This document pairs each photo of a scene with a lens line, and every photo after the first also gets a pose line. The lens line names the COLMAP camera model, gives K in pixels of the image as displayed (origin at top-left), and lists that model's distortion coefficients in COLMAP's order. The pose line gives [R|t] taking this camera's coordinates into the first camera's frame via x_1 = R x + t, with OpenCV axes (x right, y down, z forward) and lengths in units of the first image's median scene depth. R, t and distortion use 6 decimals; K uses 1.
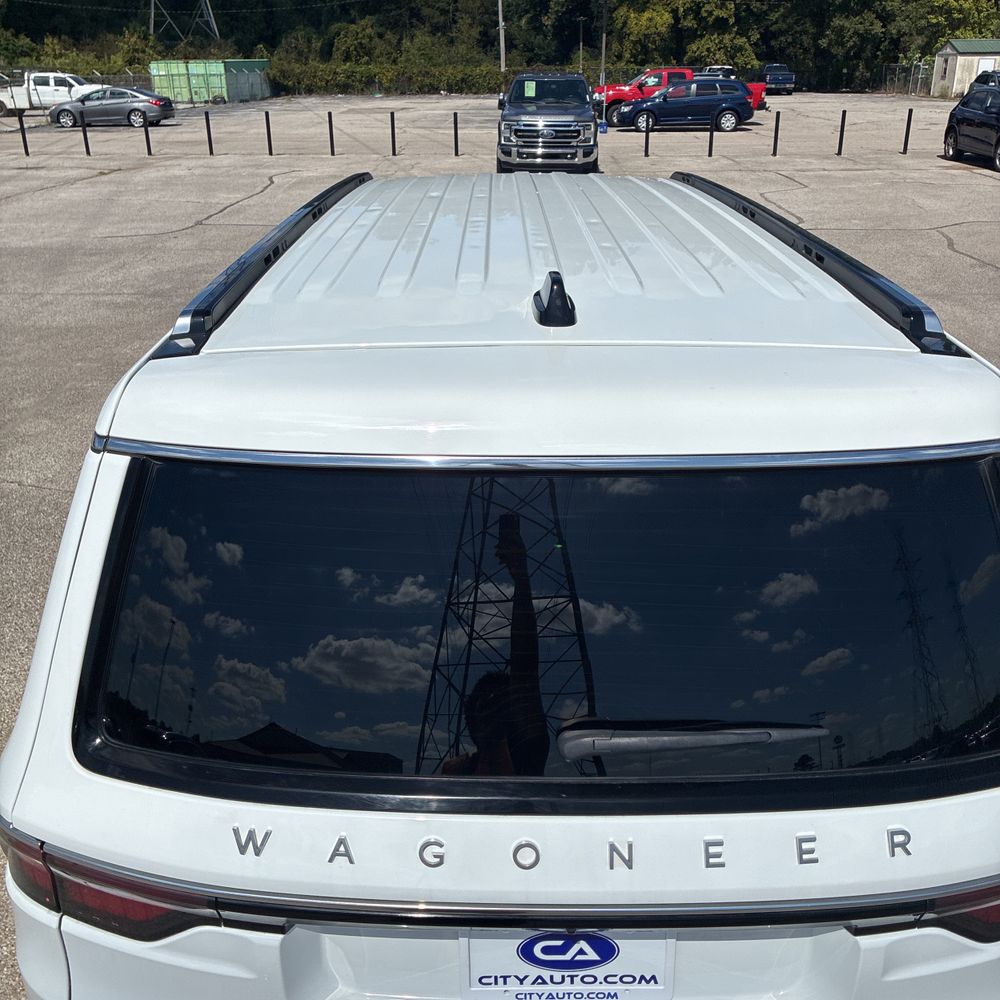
lens RADIAL K [[1016.8, 0, 493.8], [0, 1016.8, 484.5], [0, 0, 1]] dist [0.016684, 0.000000]
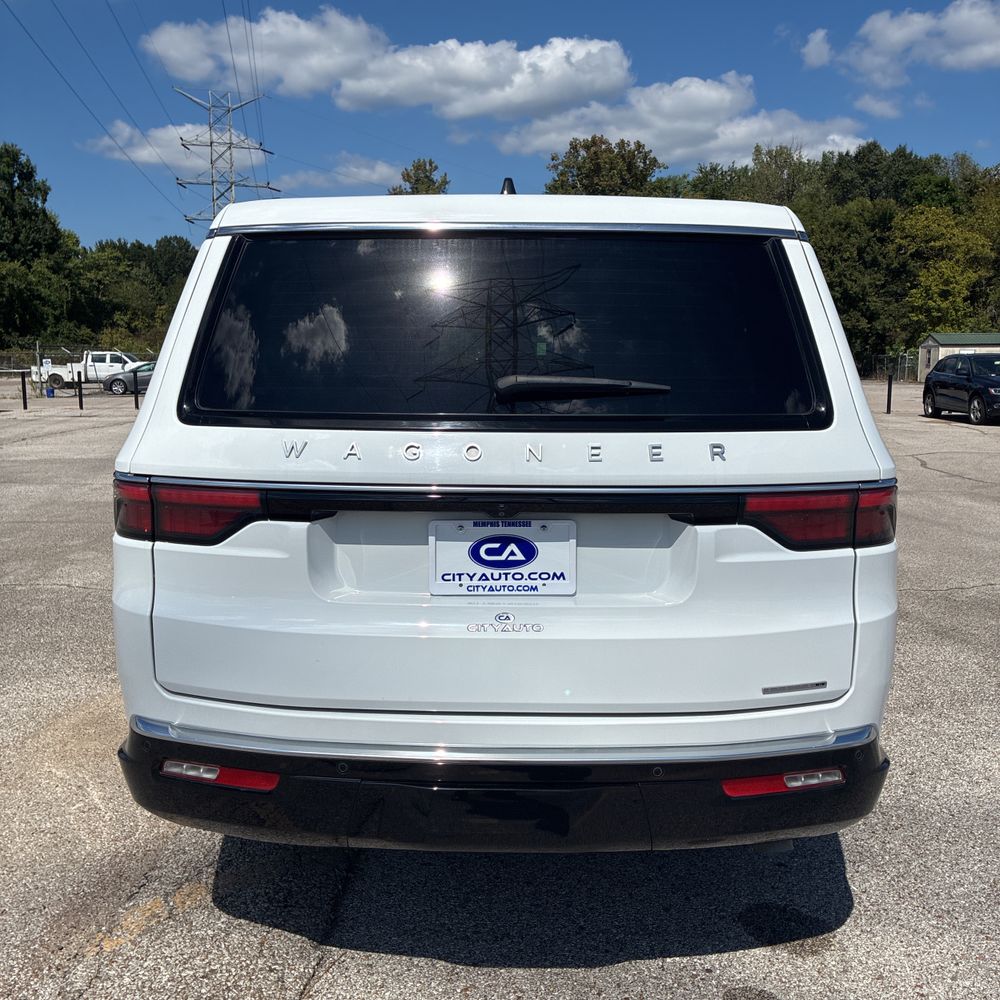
lens RADIAL K [[1016.8, 0, 503.8], [0, 1016.8, 492.8], [0, 0, 1]] dist [0.016684, 0.000000]
pose [[0.999871, 0.013018, -0.009372, 0.018300], [-0.015005, 0.965632, -0.259480, 0.159819], [0.005671, 0.259588, 0.965703, -0.089635]]
